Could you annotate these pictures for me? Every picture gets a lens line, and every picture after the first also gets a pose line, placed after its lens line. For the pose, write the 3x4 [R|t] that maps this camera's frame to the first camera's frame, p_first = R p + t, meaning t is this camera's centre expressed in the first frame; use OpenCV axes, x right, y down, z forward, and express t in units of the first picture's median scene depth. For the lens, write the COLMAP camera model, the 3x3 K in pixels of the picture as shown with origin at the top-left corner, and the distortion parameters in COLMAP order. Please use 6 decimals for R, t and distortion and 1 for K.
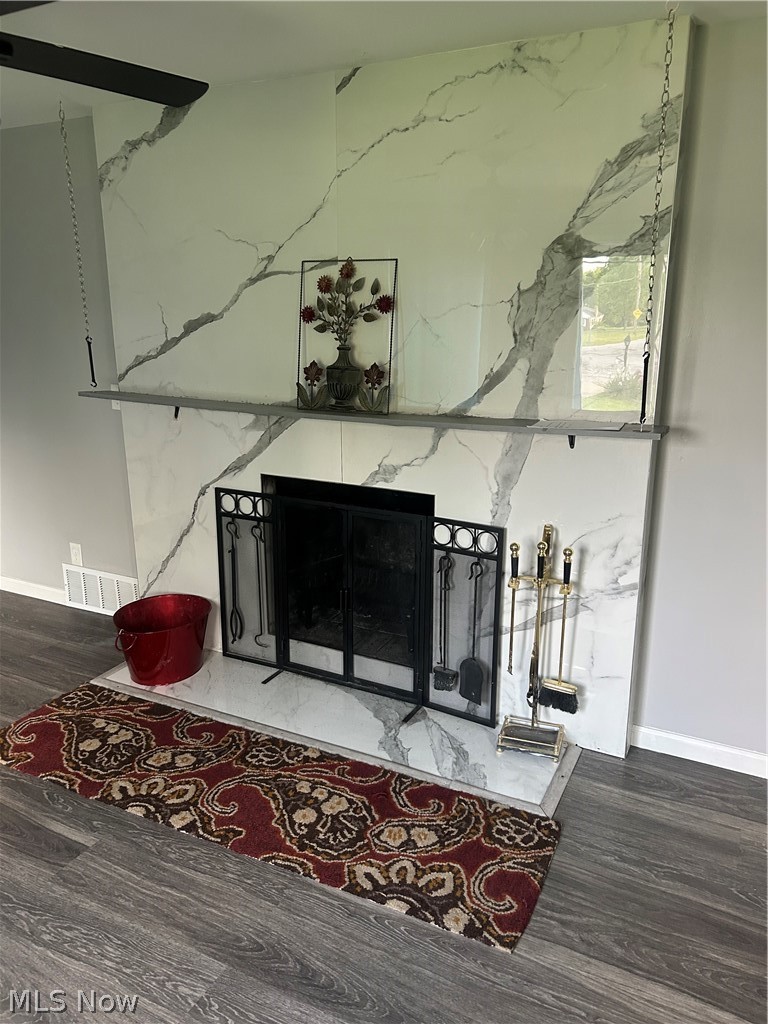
lens RADIAL K [[777.9, 0, 384.0], [0, 777.9, 512.0], [0, 0, 1]] dist [0.005507, -0.001505]
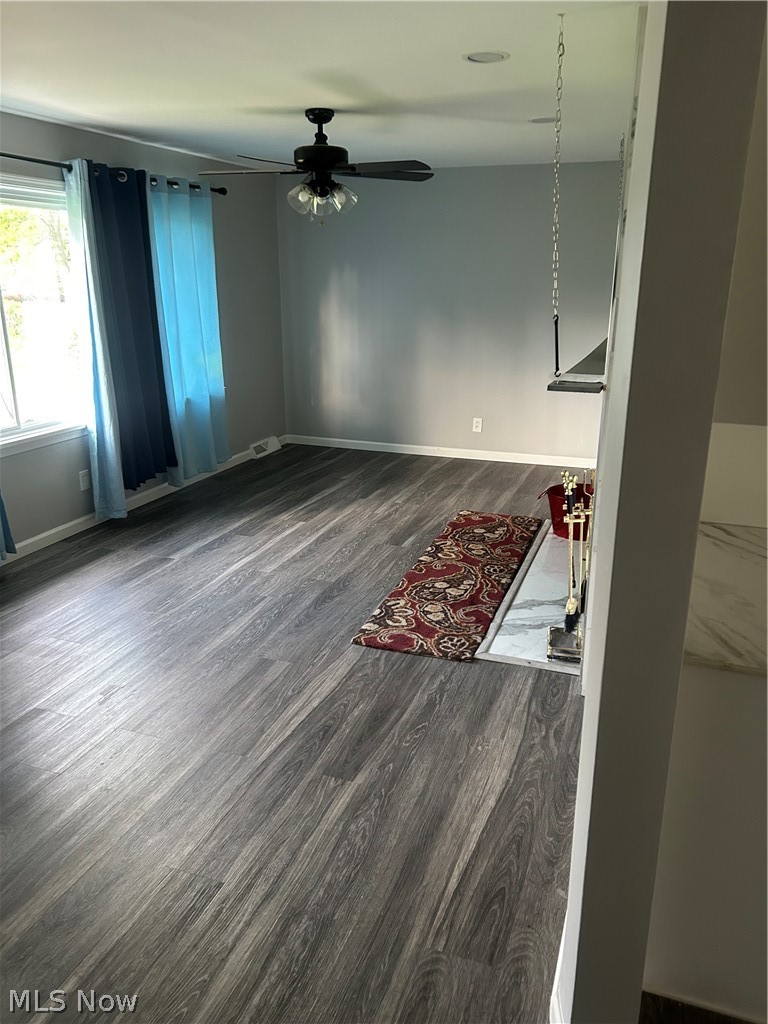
lens RADIAL K [[777.9, 0, 384.0], [0, 777.9, 512.0], [0, 0, 1]] dist [0.005507, -0.001505]
pose [[0.120023, 0.301940, -0.945741, 1.389543], [-0.269167, 0.926843, 0.261747, -0.151434], [0.955585, 0.223147, 0.192515, 0.527534]]
